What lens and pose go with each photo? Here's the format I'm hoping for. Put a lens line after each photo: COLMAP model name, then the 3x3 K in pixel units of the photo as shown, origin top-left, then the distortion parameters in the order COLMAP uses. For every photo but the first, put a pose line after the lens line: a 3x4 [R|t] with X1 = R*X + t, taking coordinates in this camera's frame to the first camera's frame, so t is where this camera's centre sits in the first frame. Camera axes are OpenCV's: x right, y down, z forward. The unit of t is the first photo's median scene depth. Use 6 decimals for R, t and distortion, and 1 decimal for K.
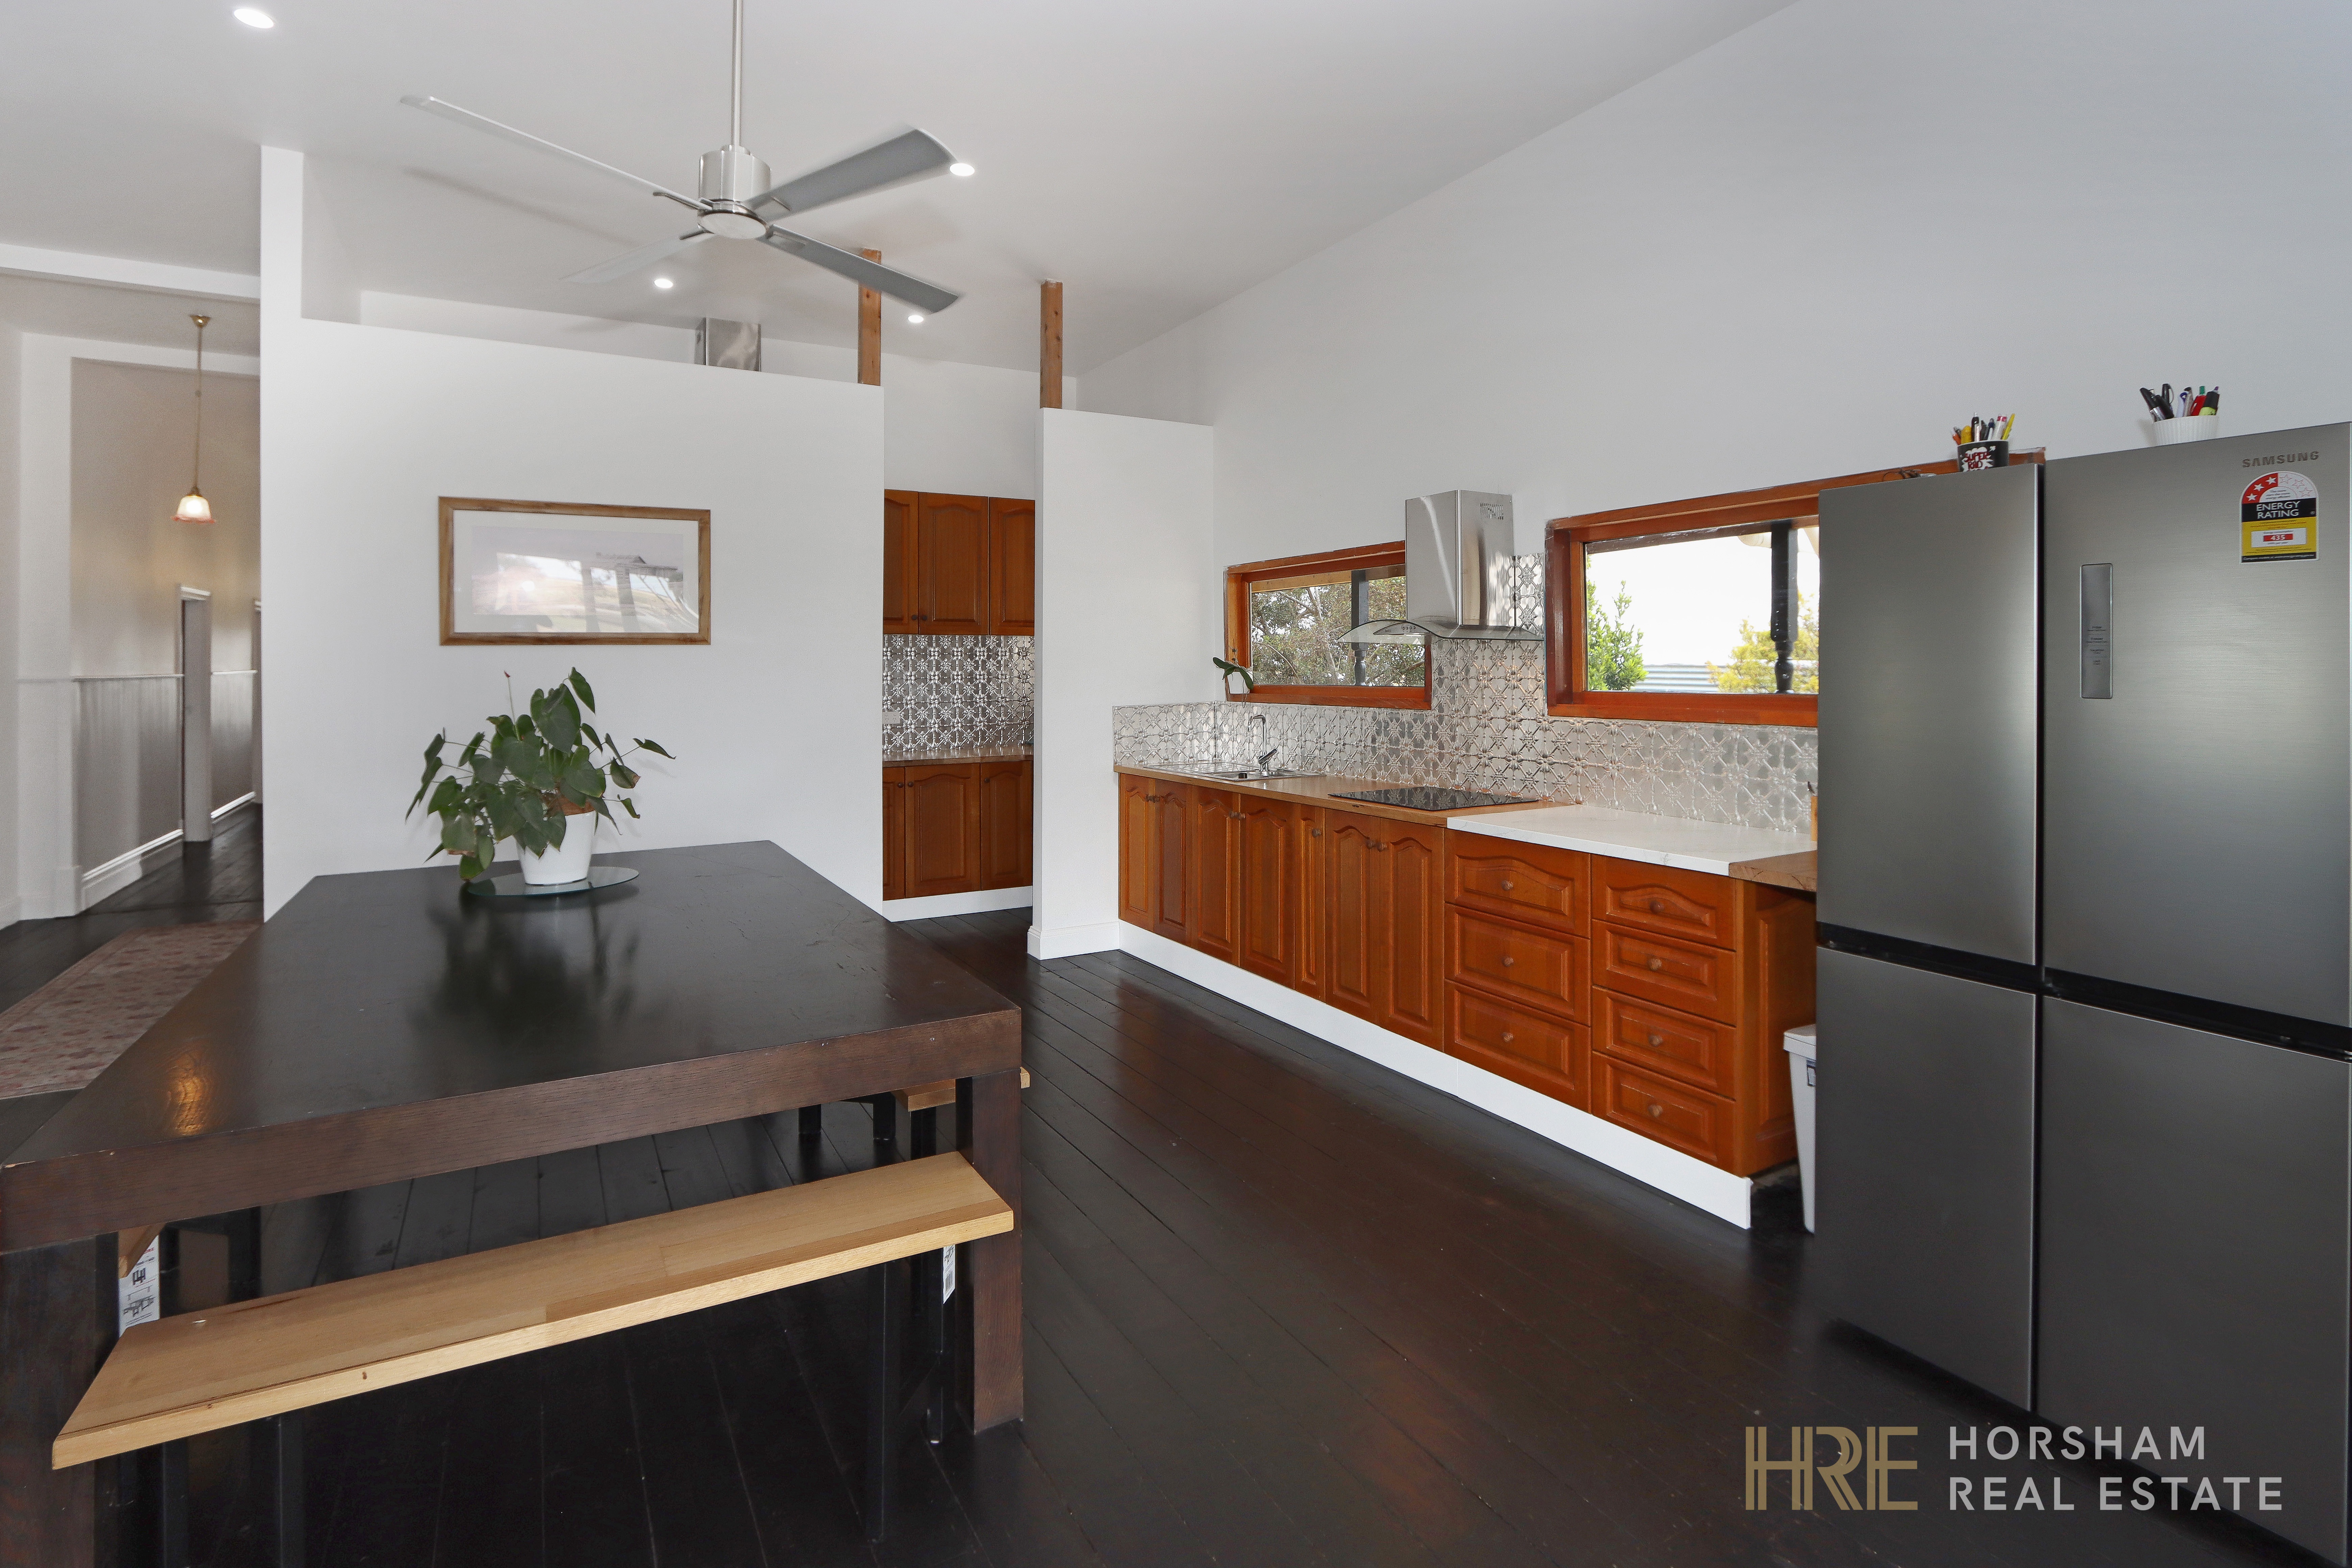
lens RADIAL K [[1140.2, 0, 1176.0], [0, 1140.2, 784.0], [0, 0, 1]] dist [-0.000040, -0.000104]
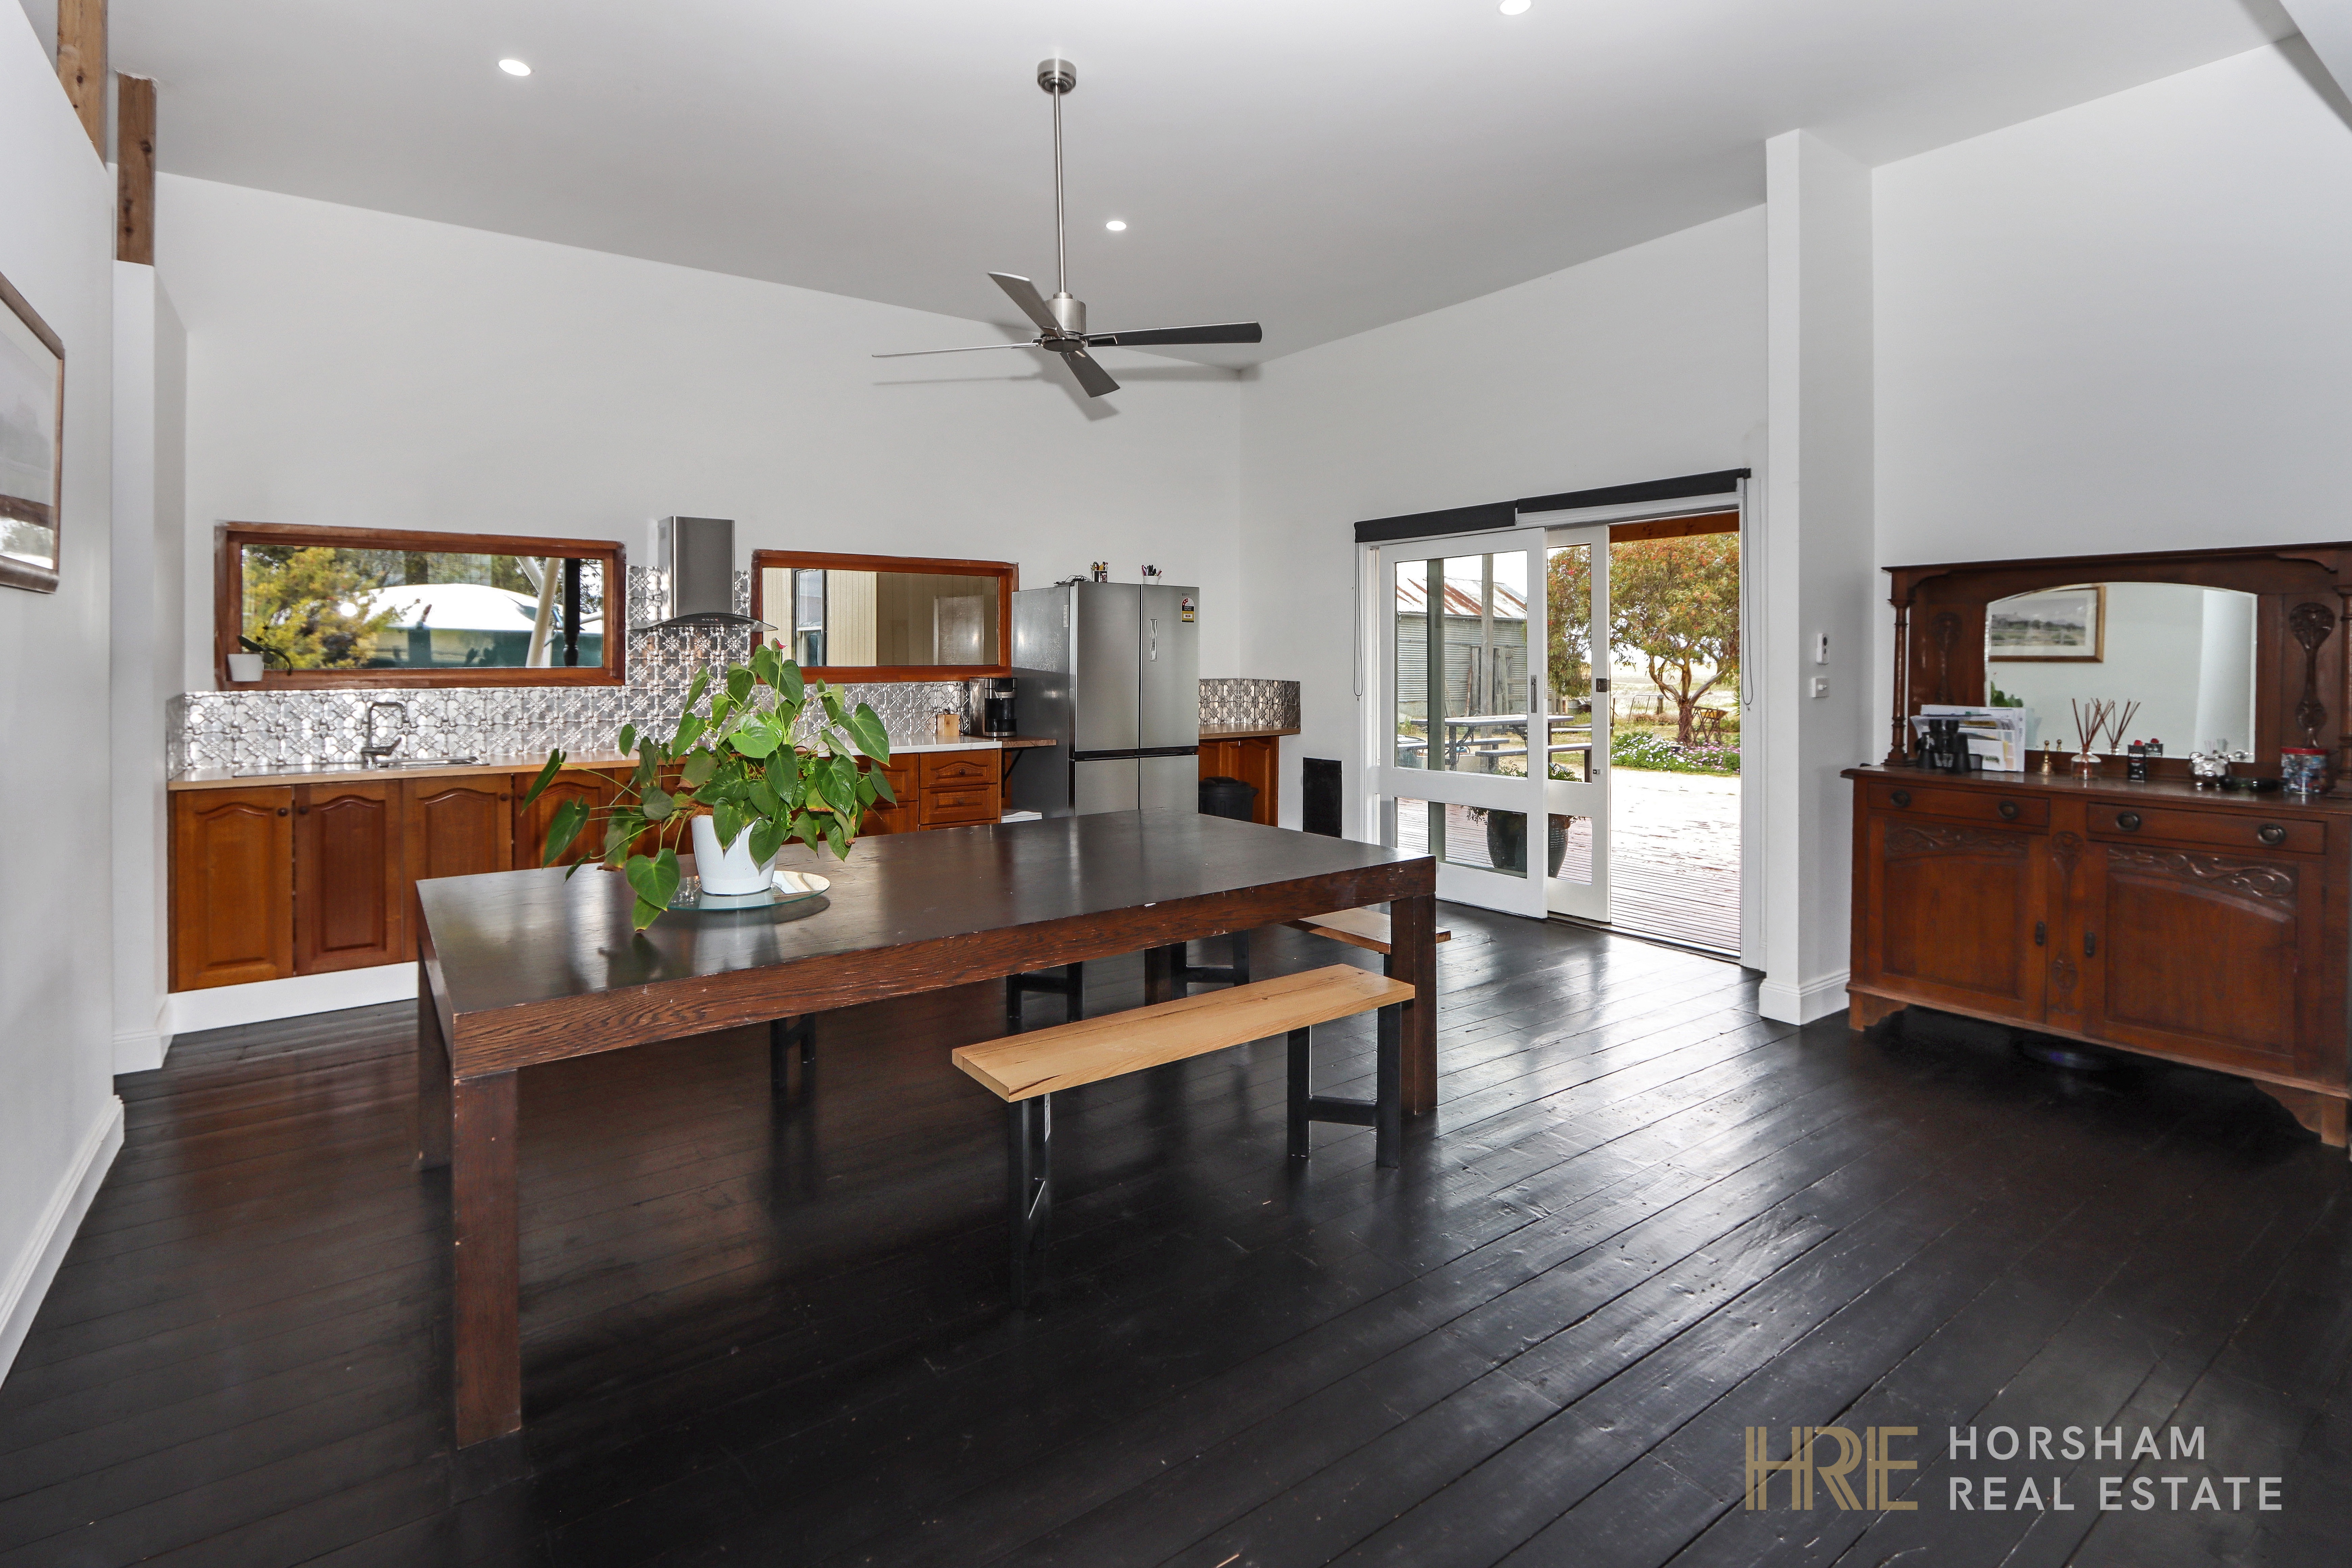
lens RADIAL K [[1140.2, 0, 1176.0], [0, 1140.2, 784.0], [0, 0, 1]] dist [-0.000040, -0.000104]
pose [[-0.103858, -0.110519, 0.988433, -1.256357], [0.101551, 0.987435, 0.121078, -0.058701], [-0.989394, 0.112951, -0.091330, 0.654615]]
